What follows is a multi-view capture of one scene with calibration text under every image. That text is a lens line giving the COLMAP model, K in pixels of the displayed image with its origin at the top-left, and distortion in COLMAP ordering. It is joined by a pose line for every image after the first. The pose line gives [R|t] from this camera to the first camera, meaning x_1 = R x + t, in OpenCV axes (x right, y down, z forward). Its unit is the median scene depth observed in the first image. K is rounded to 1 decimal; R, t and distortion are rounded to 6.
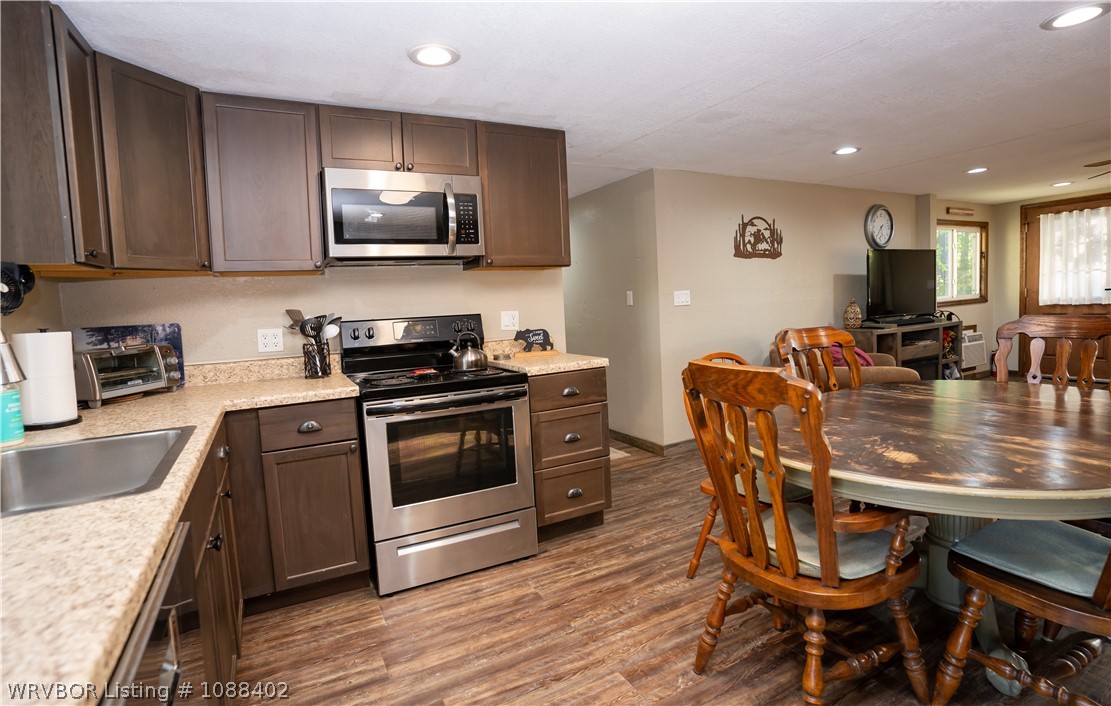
lens RADIAL K [[550.3, 0, 552.9], [0, 550.3, 337.1], [0, 0, 1]] dist [-0.078742, 0.035807]
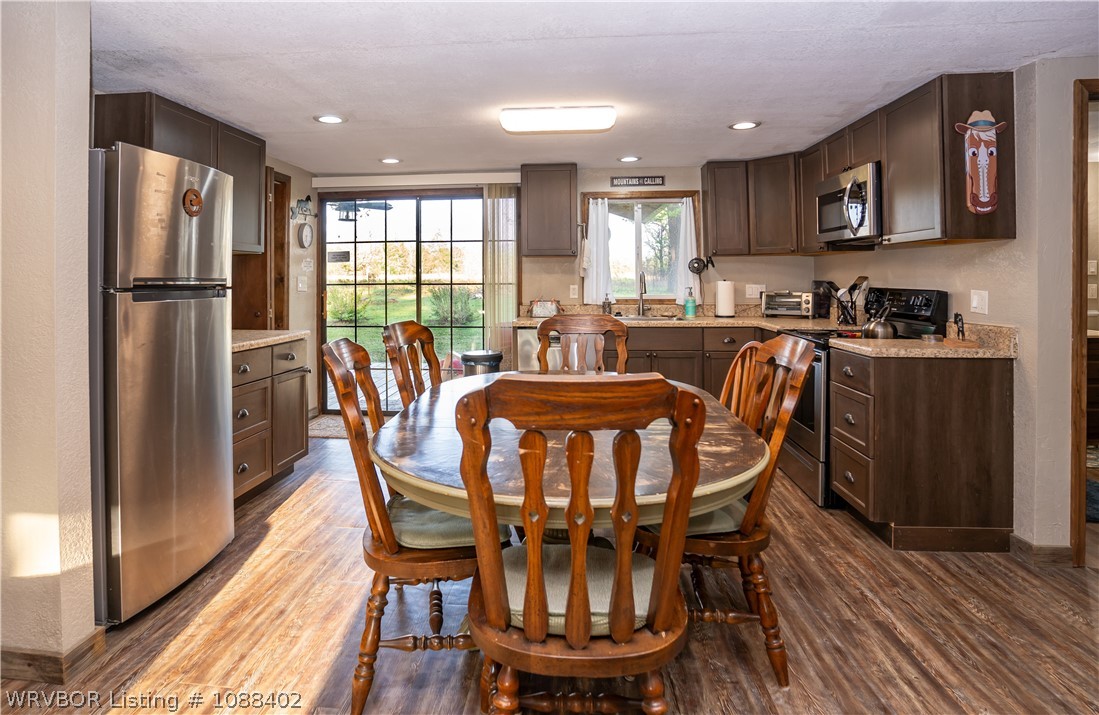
lens RADIAL K [[604.9, 0, 546.2], [0, 604.9, 274.2], [0, 0, 1]] dist [-0.043721, -0.000089]
pose [[-0.522789, 0.045970, -0.851222, 1.364607], [-0.028202, 0.997066, 0.071167, -0.152182], [0.851996, 0.061212, -0.519958, 1.209807]]
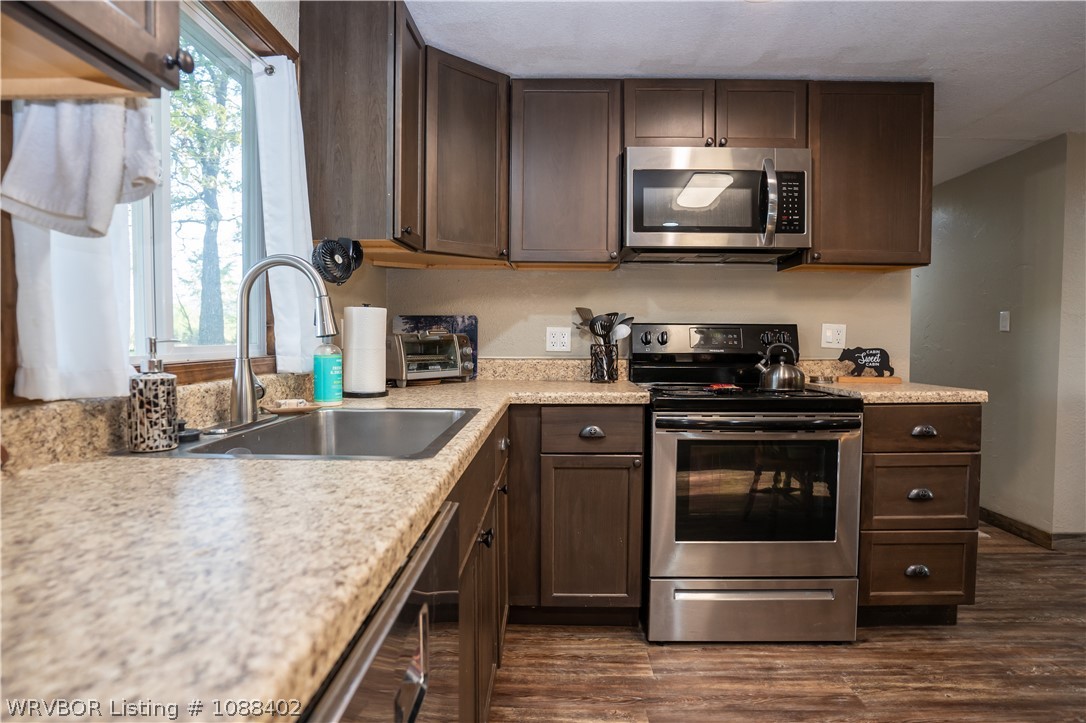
lens RADIAL K [[575.1, 0, 543.0], [0, 575.1, 361.5], [0, 0, 1]] dist [-0.078630, 0.037693]
pose [[0.873989, 0.067709, -0.481205, -0.065769], [-0.076452, 0.997072, 0.001438, 0.048972], [0.479893, 0.035532, 0.876607, 0.116060]]
